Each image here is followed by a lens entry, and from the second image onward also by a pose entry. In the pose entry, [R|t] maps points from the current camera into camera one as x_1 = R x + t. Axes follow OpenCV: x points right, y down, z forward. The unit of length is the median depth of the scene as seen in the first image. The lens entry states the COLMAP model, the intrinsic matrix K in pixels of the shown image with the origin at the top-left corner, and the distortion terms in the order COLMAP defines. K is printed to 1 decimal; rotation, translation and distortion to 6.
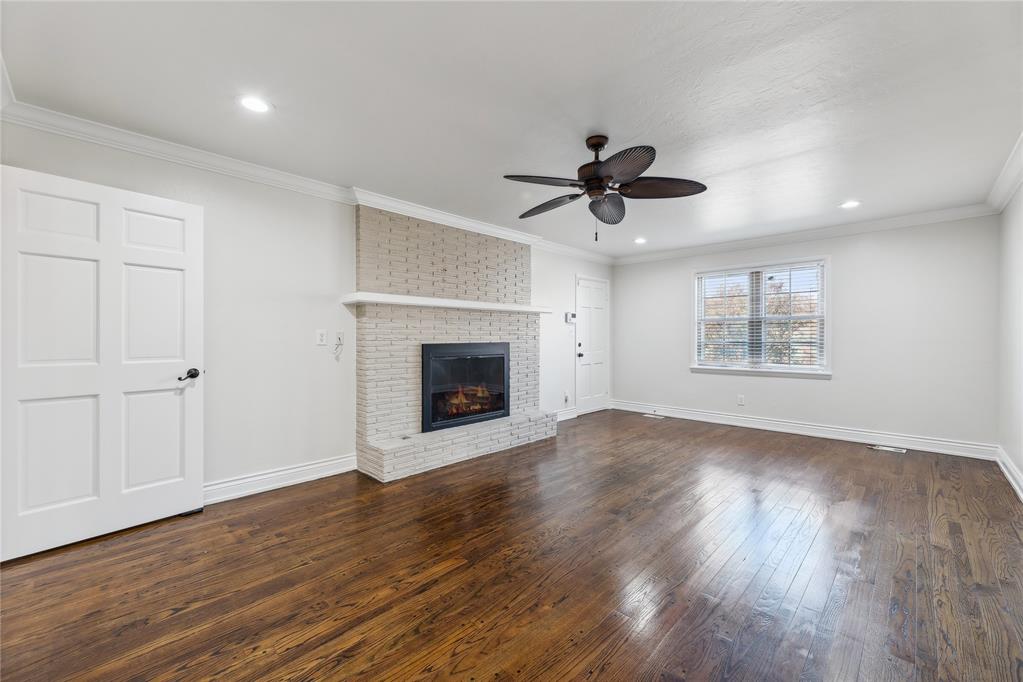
lens RADIAL K [[416.5, 0, 516.5], [0, 416.5, 340.6], [0, 0, 1]] dist [-0.001425, 0.000045]
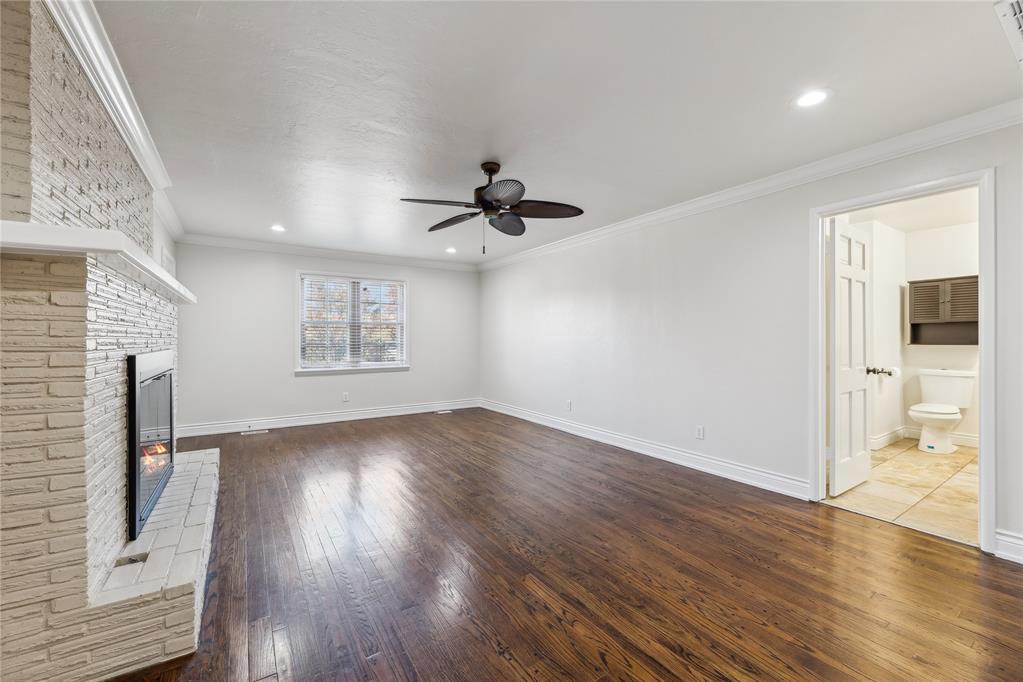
lens RADIAL K [[416.5, 0, 509.0], [0, 416.5, 334.8], [0, 0, 1]] dist [-0.001425, 0.000045]
pose [[0.217978, 0.010396, 0.975898, -0.489297], [0.008250, 0.999888, -0.012494, -0.003225], [-0.975919, 0.010775, 0.217868, 0.382896]]
